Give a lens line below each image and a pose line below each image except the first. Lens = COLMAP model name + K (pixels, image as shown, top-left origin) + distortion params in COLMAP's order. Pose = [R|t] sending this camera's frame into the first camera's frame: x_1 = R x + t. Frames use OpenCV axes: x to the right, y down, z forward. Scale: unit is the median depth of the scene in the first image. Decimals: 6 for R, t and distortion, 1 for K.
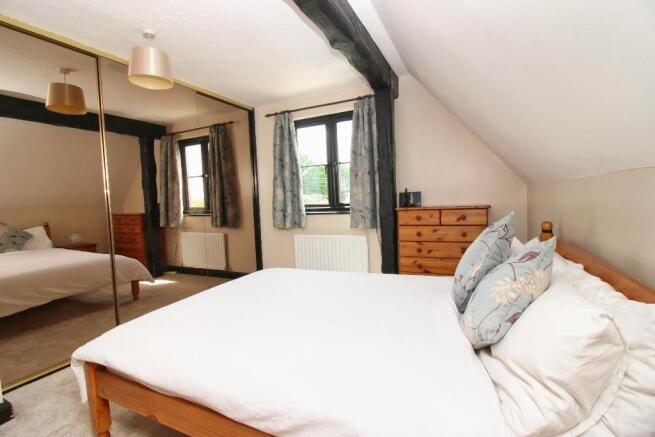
lens RADIAL K [[304.3, 0, 328.0], [0, 304.3, 216.8], [0, 0, 1]] dist [-0.008198, -0.003701]
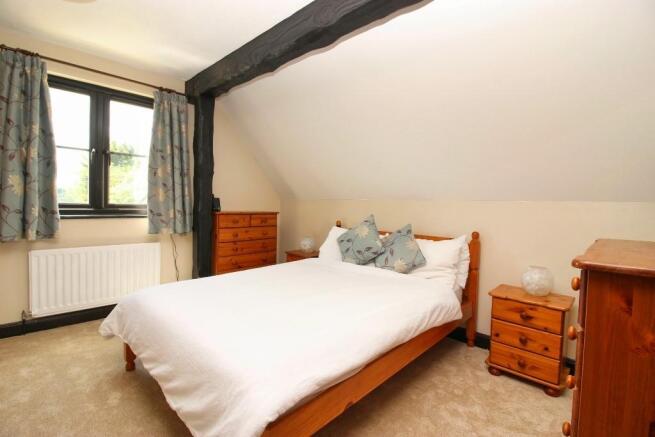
lens RADIAL K [[304.3, 0, 330.1], [0, 304.3, 214.7], [0, 0, 1]] dist [-0.008198, -0.003701]
pose [[0.303672, 0.016653, 0.952631, -0.592678], [0.016202, 0.999612, -0.022638, 0.009544], [-0.952639, 0.022309, 0.303284, 0.265630]]
